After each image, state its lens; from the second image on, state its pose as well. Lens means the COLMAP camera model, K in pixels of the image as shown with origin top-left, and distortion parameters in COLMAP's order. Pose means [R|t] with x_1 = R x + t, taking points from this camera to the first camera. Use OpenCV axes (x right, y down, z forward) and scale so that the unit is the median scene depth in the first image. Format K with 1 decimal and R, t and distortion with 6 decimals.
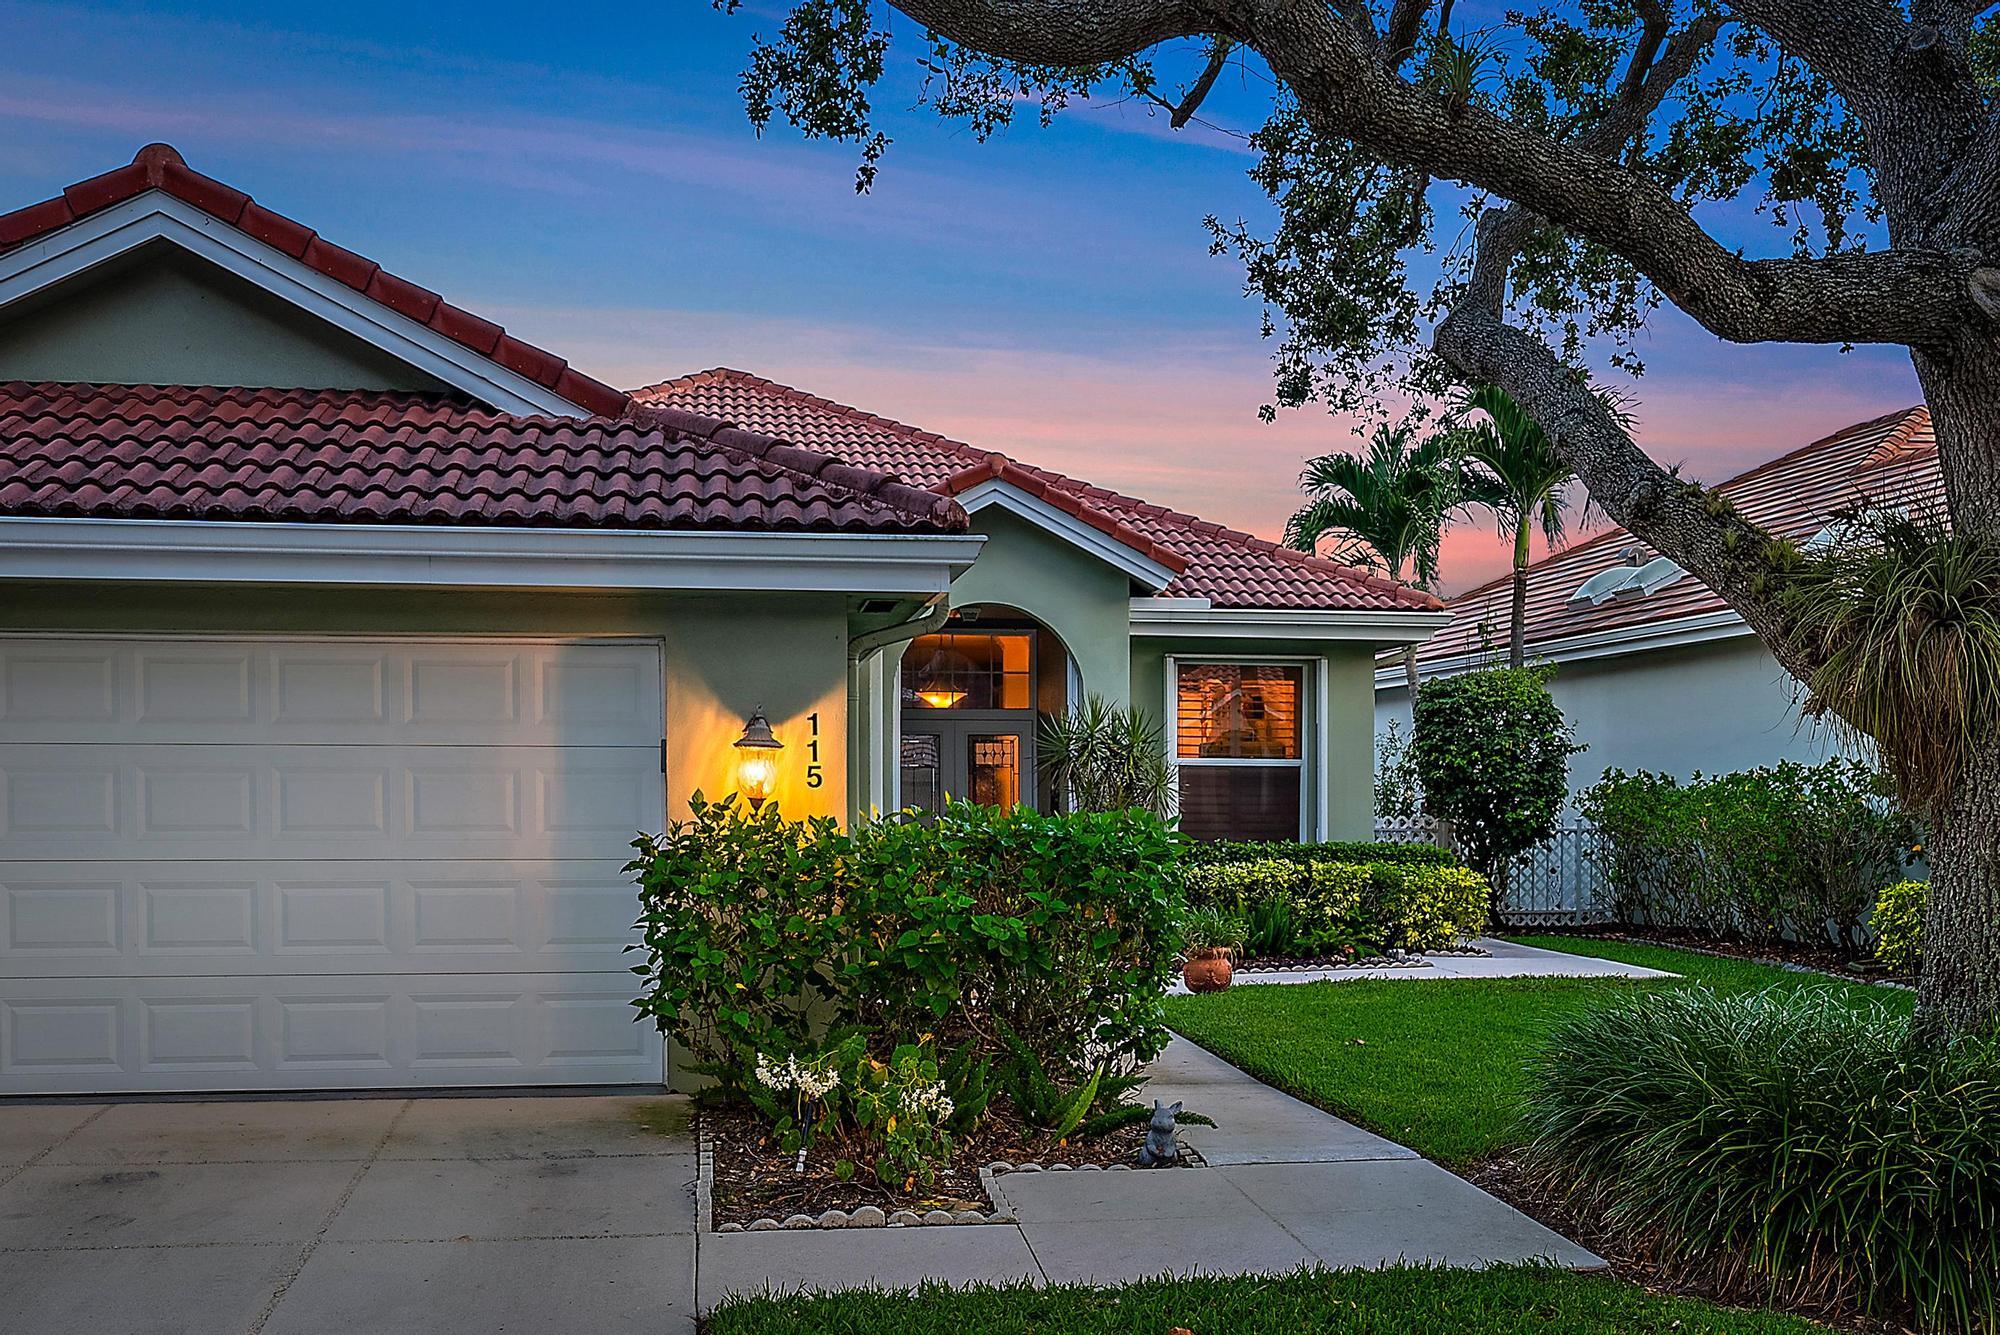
lens RADIAL K [[2095.5, 0, 980.7], [0, 2095.5, 826.4], [0, 0, 1]] dist [0.003520, 0.000000]
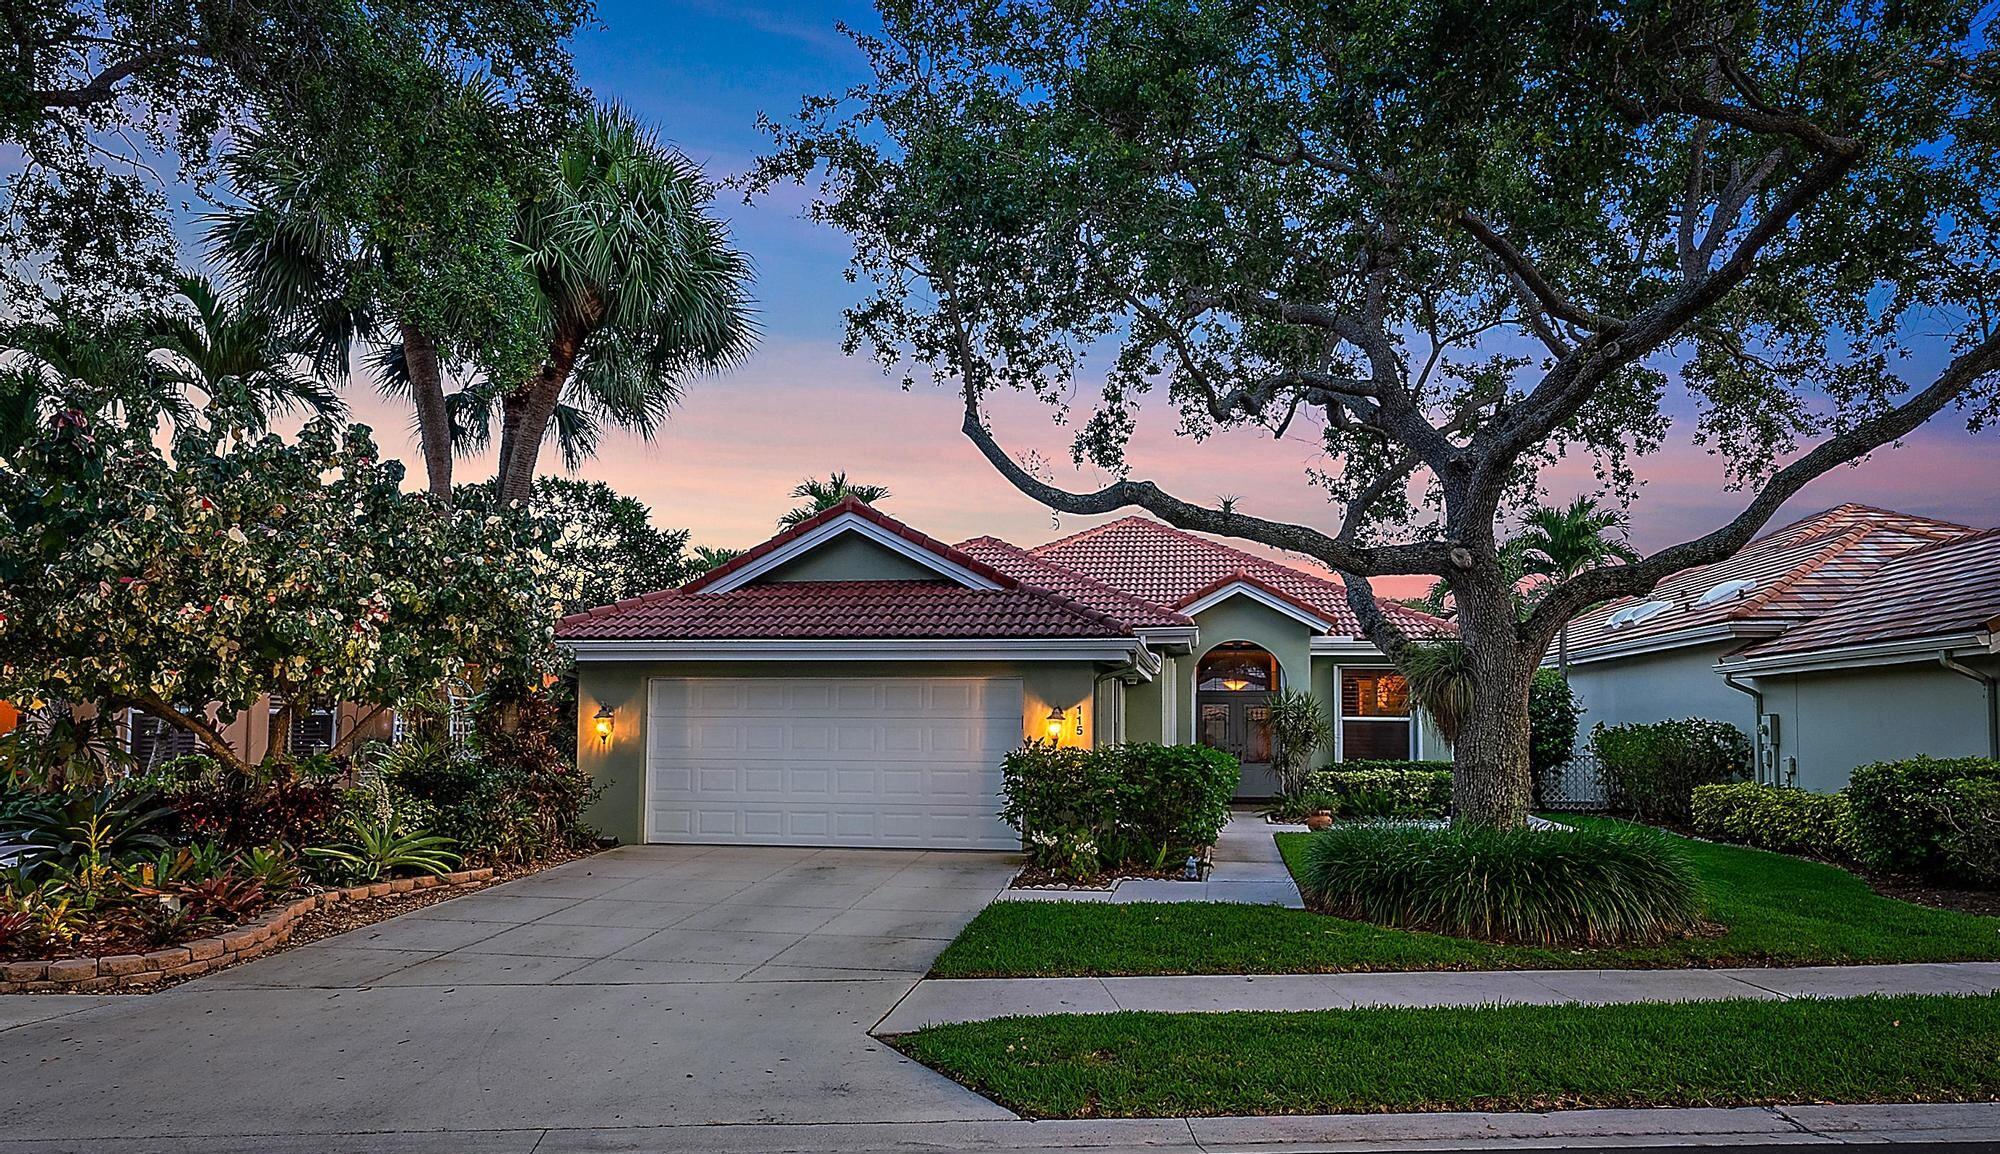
lens RADIAL K [[1355.8, 0, 1004.5], [0, 1355.8, 575.4], [0, 0, 1]] dist [-0.008447, -0.000212]
pose [[0.960594, -0.026605, -0.276680, 0.280353], [-0.008956, 0.991929, -0.126475, -0.001310], [0.277812, 0.123969, 0.952603, -0.598275]]
